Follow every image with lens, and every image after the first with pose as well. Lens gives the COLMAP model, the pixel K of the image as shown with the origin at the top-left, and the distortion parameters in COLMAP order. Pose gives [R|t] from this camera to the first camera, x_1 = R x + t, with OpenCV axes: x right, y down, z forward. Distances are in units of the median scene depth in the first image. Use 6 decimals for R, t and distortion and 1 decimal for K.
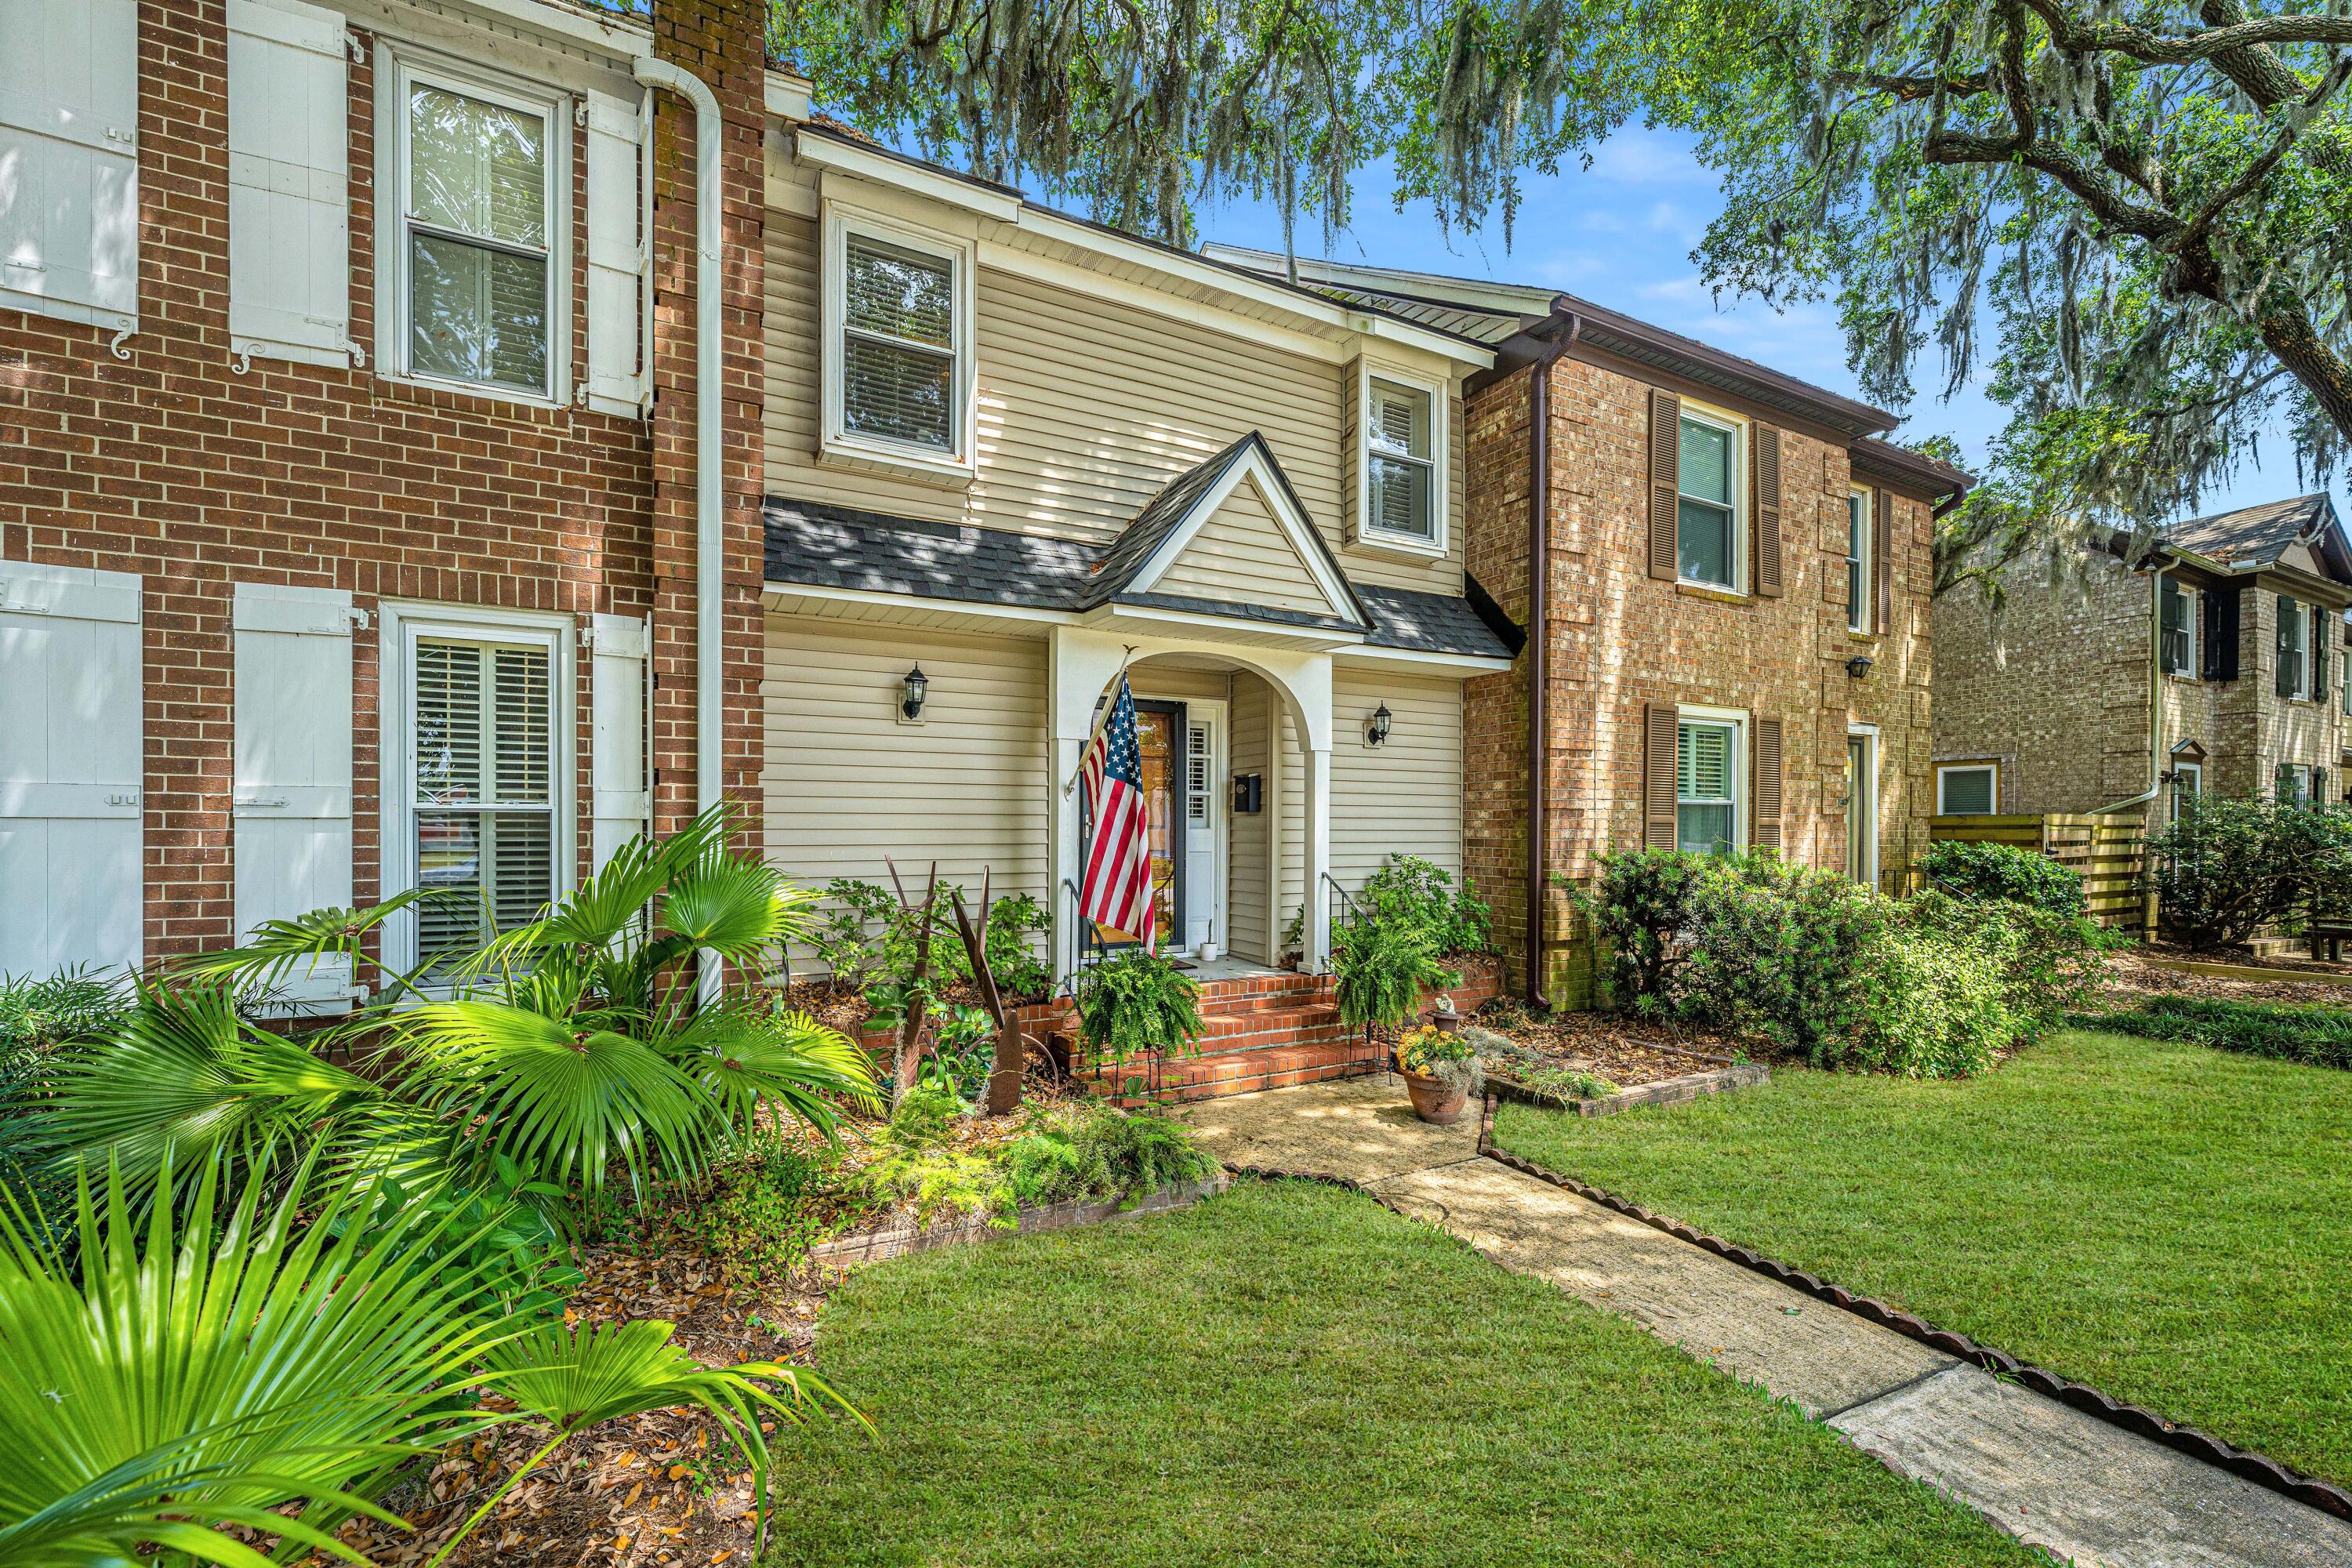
lens RADIAL K [[1003.0, 0, 1227.8], [0, 1003.0, 829.4], [0, 0, 1]] dist [0.001290, -0.000120]
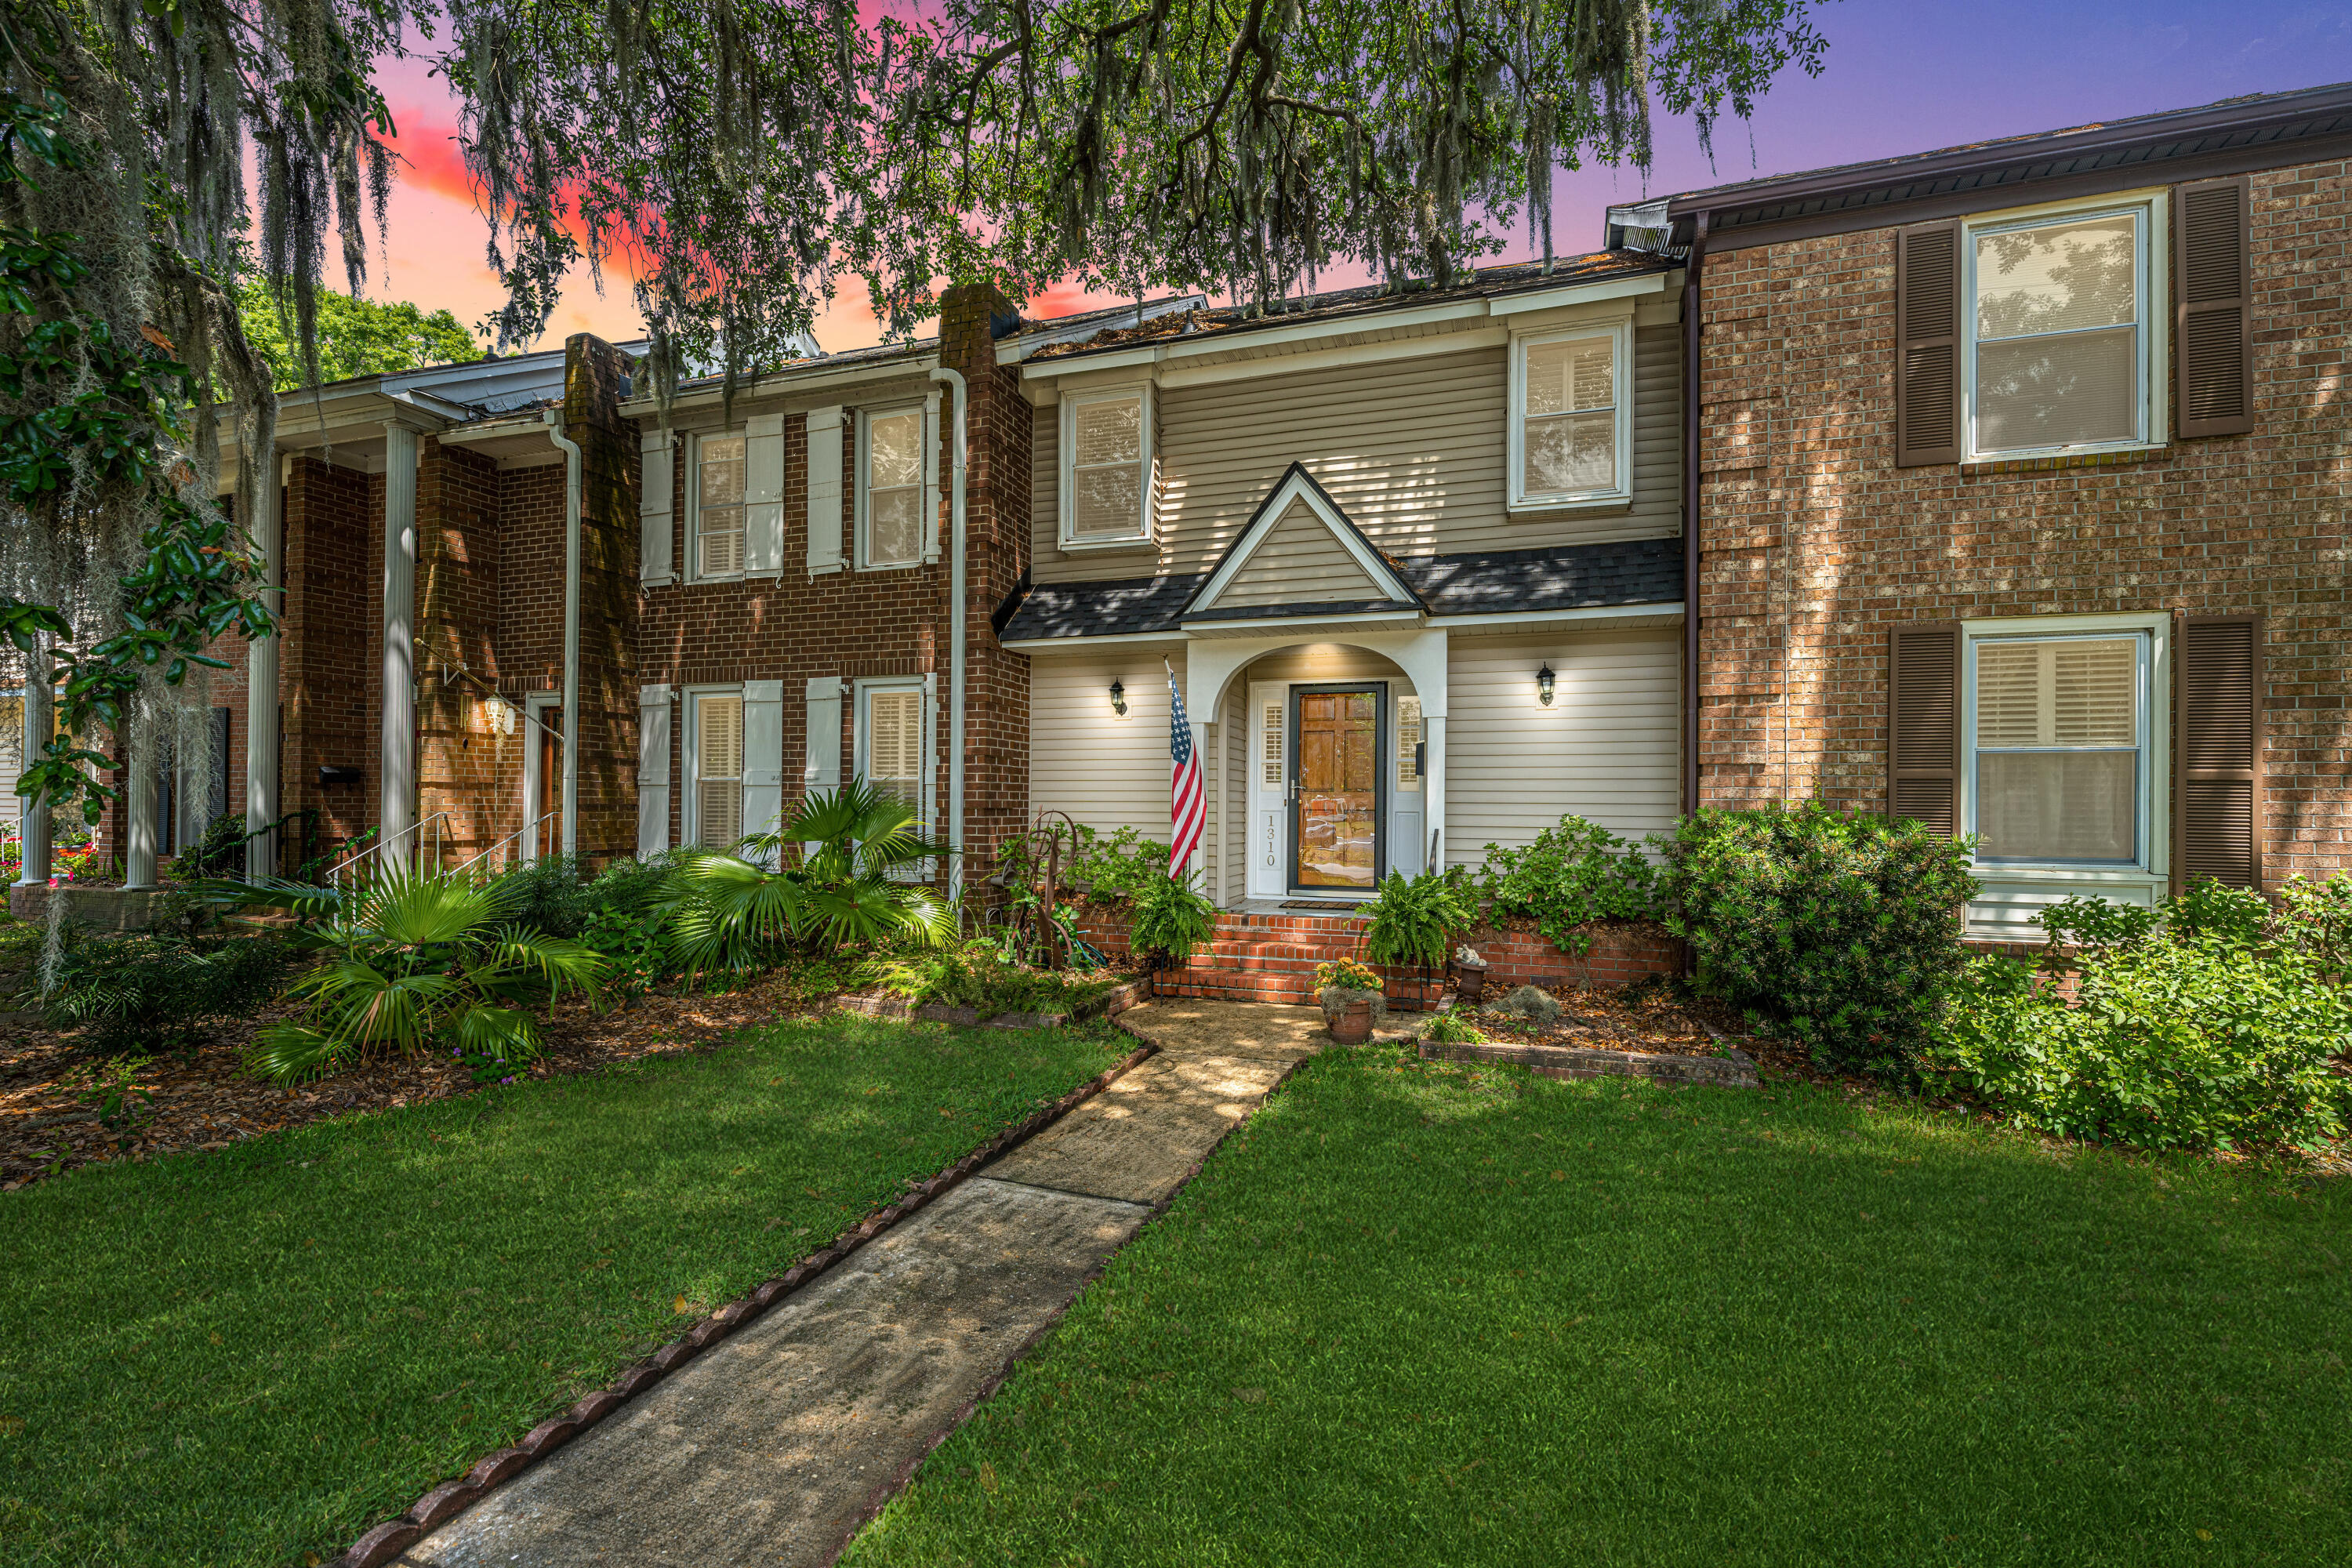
lens RADIAL K [[958.7, 0, 1192.3], [0, 958.7, 789.8], [0, 0, 1]] dist [-0.000739, -0.000119]
pose [[0.690909, -0.010461, -0.722866, 0.787089], [-0.003301, 0.999839, -0.017624, 0.023296], [0.722934, 0.014563, 0.690763, 0.109960]]
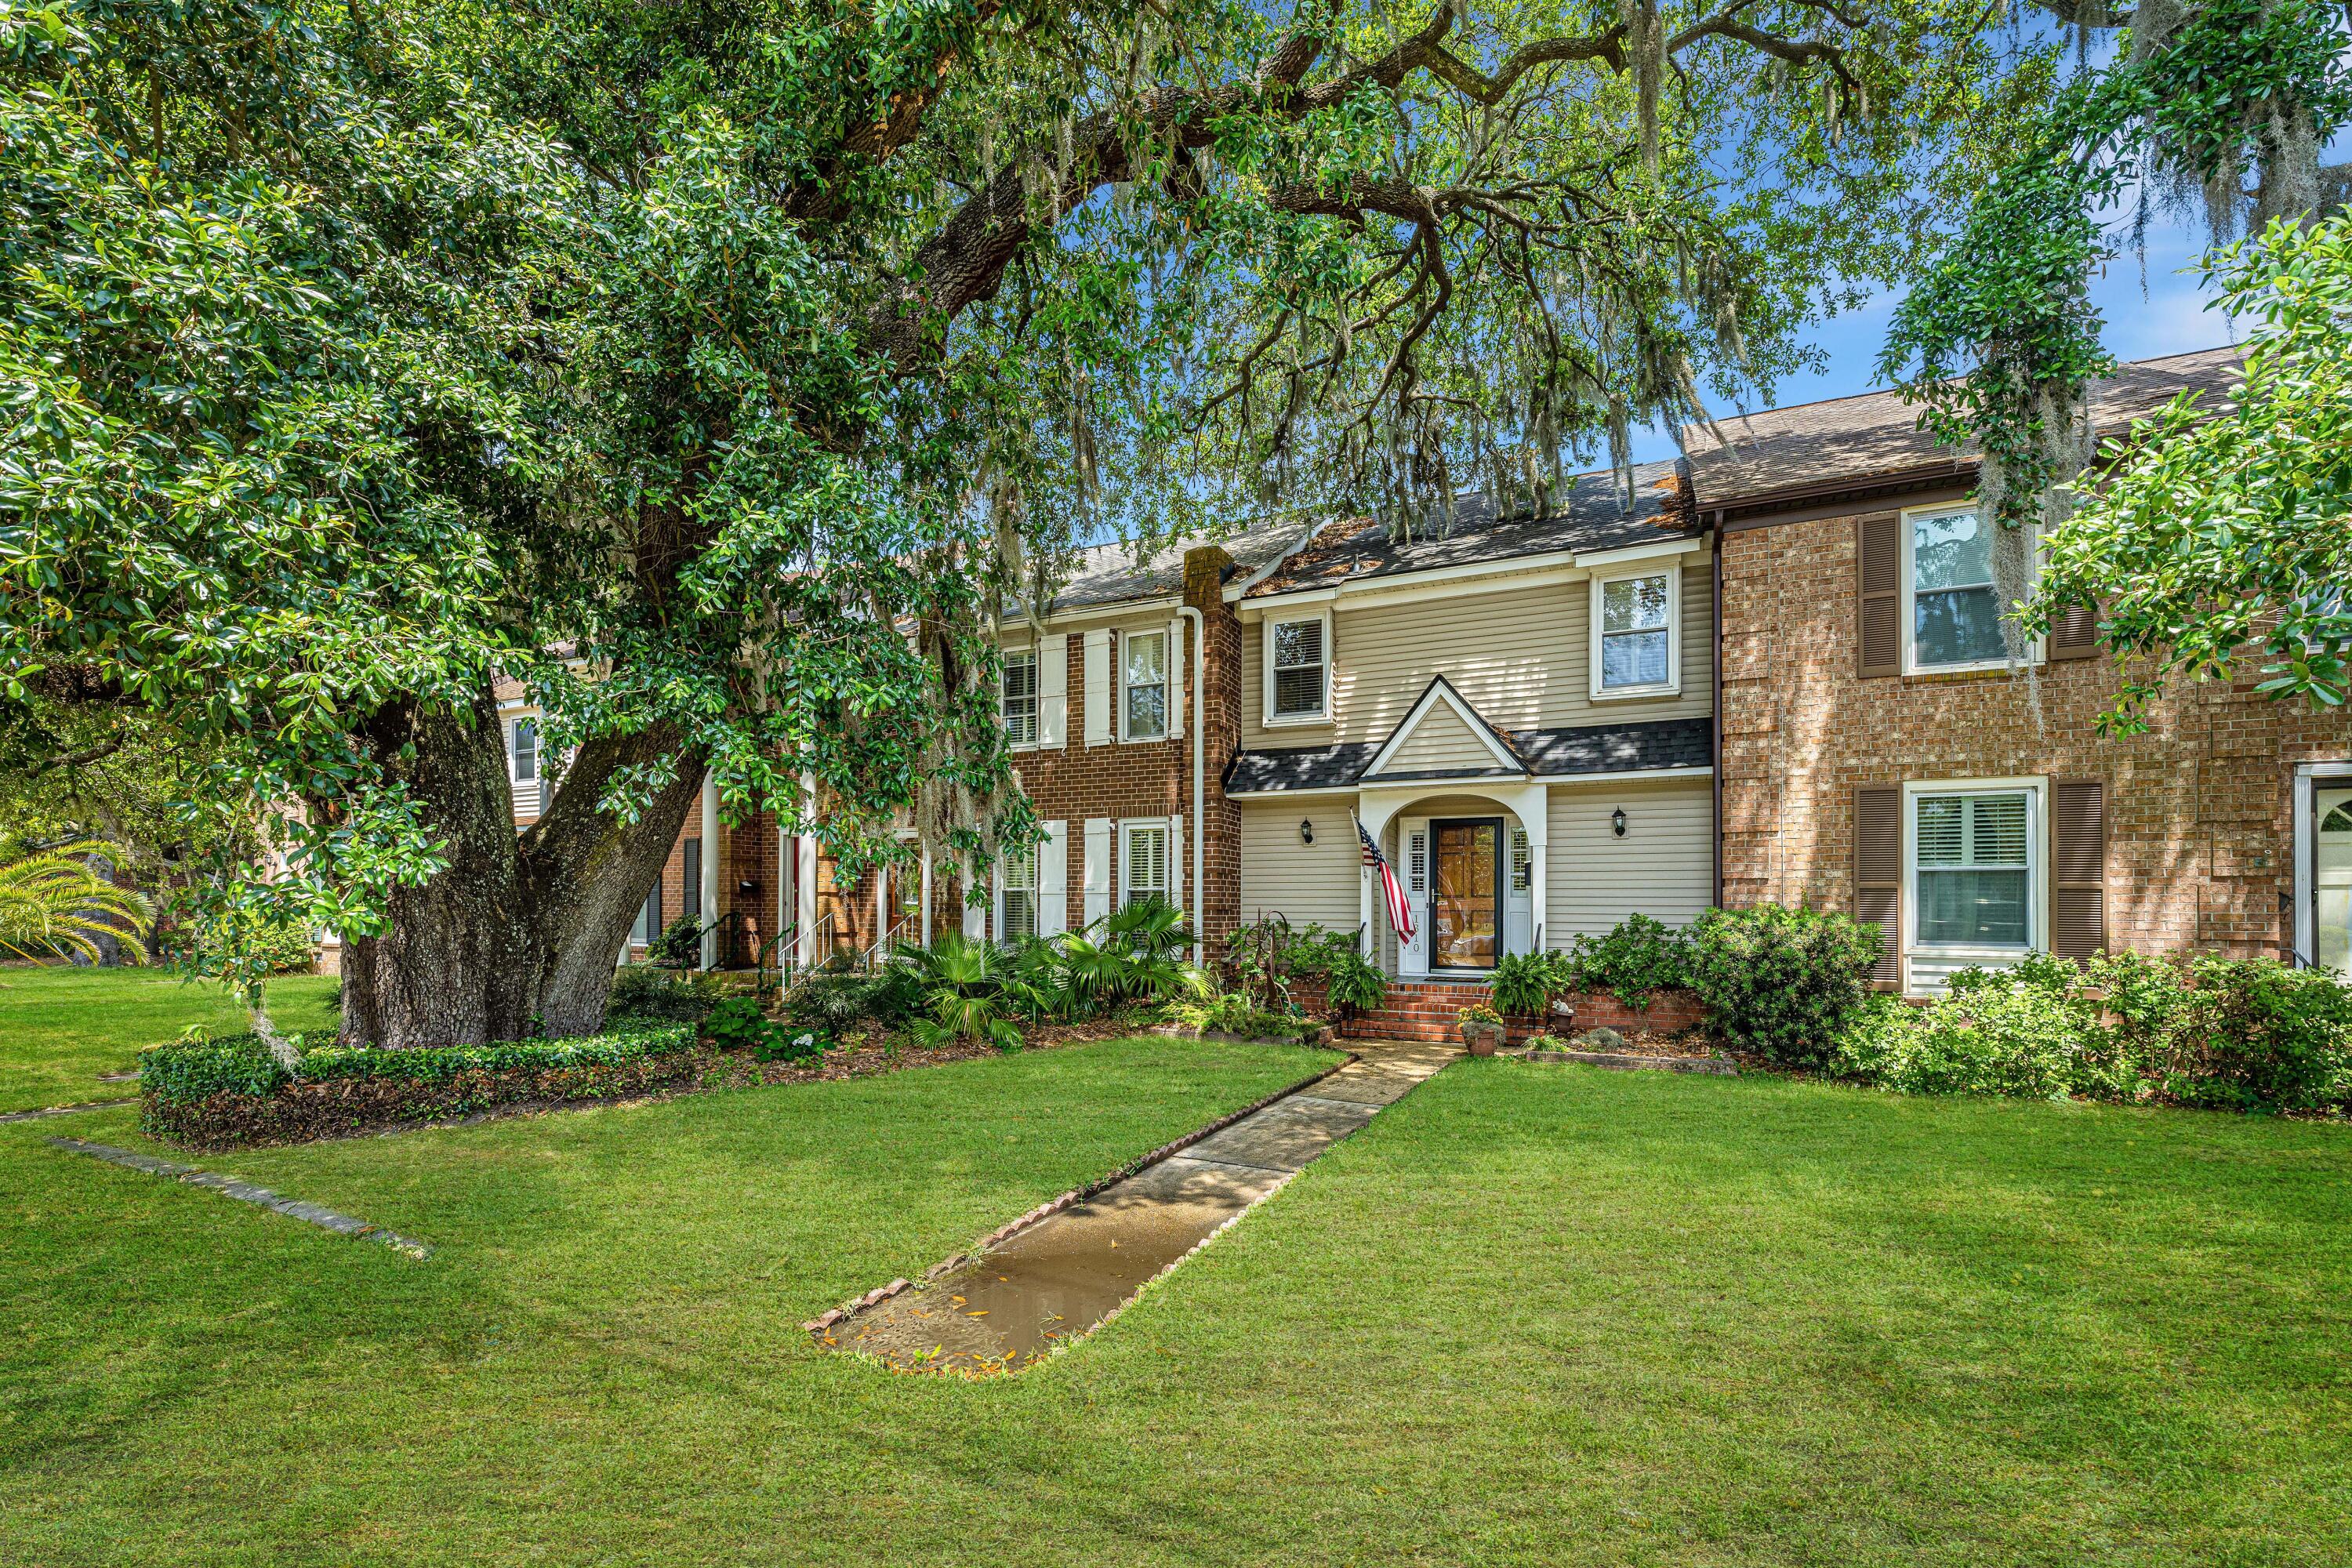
lens RADIAL K [[958.7, 0, 1193.6], [0, 958.7, 881.7], [0, 0, 1]] dist [-0.000739, -0.000119]
pose [[0.608949, -0.022750, -0.792883, 1.125893], [-0.002968, 0.999516, -0.030958, 0.030305], [0.793204, 0.021206, 0.608587, -0.393673]]
